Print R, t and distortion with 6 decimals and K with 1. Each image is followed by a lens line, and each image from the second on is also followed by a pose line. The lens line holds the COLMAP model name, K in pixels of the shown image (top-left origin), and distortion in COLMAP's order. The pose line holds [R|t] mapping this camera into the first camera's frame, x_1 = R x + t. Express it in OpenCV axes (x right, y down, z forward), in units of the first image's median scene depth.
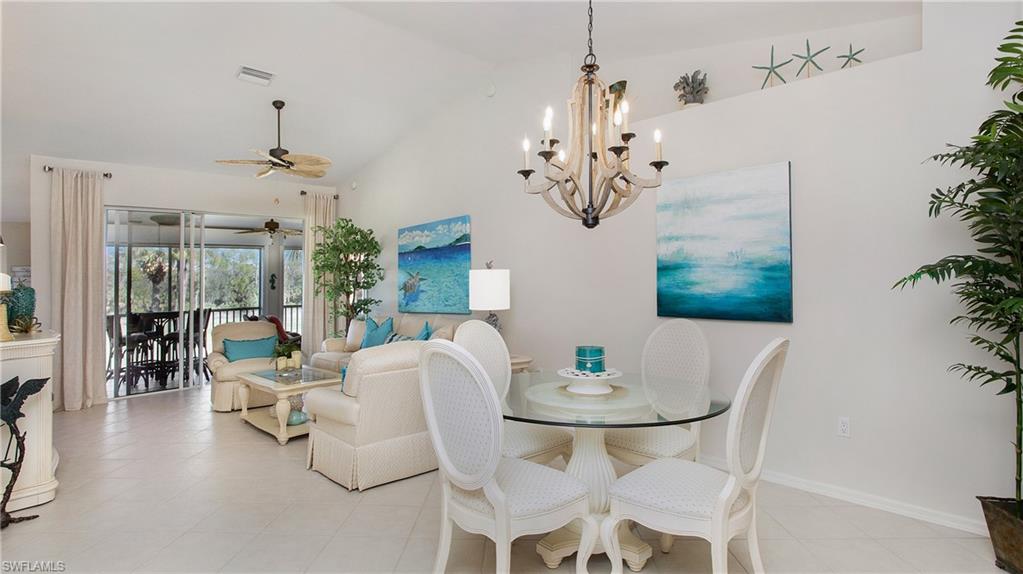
lens RADIAL K [[552.4, 0, 506.1], [0, 552.4, 280.8], [0, 0, 1]] dist [0.001929, 0.000927]
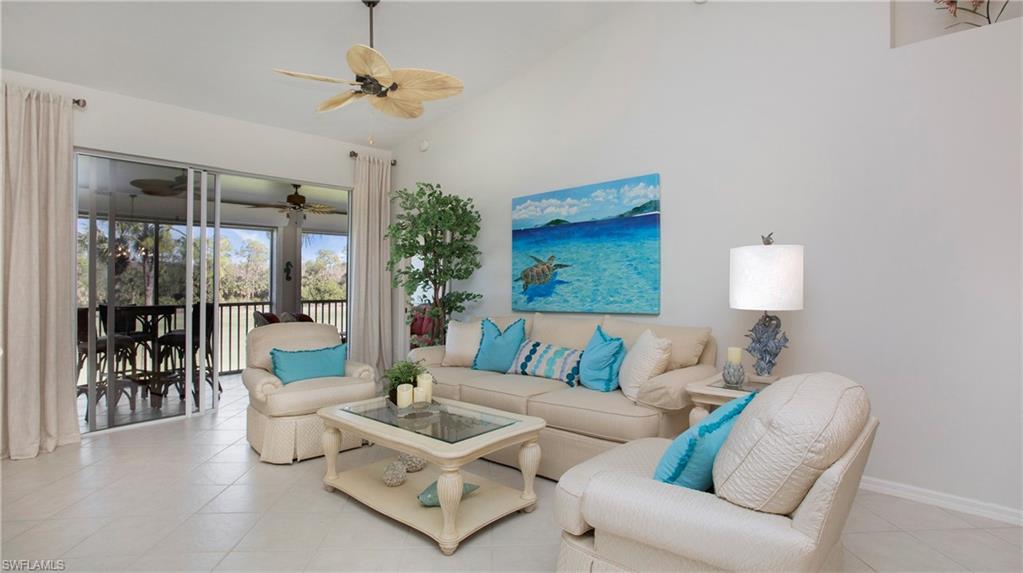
lens RADIAL K [[506.1, 0, 537.8], [0, 506.1, 290.0], [0, 0, 1]] dist [-0.017189, -0.000338]
pose [[0.989991, 0.015348, 0.140296, -0.260409], [-0.017856, 0.999702, 0.016631, 0.017416], [-0.139999, -0.018970, 0.989970, 0.331461]]
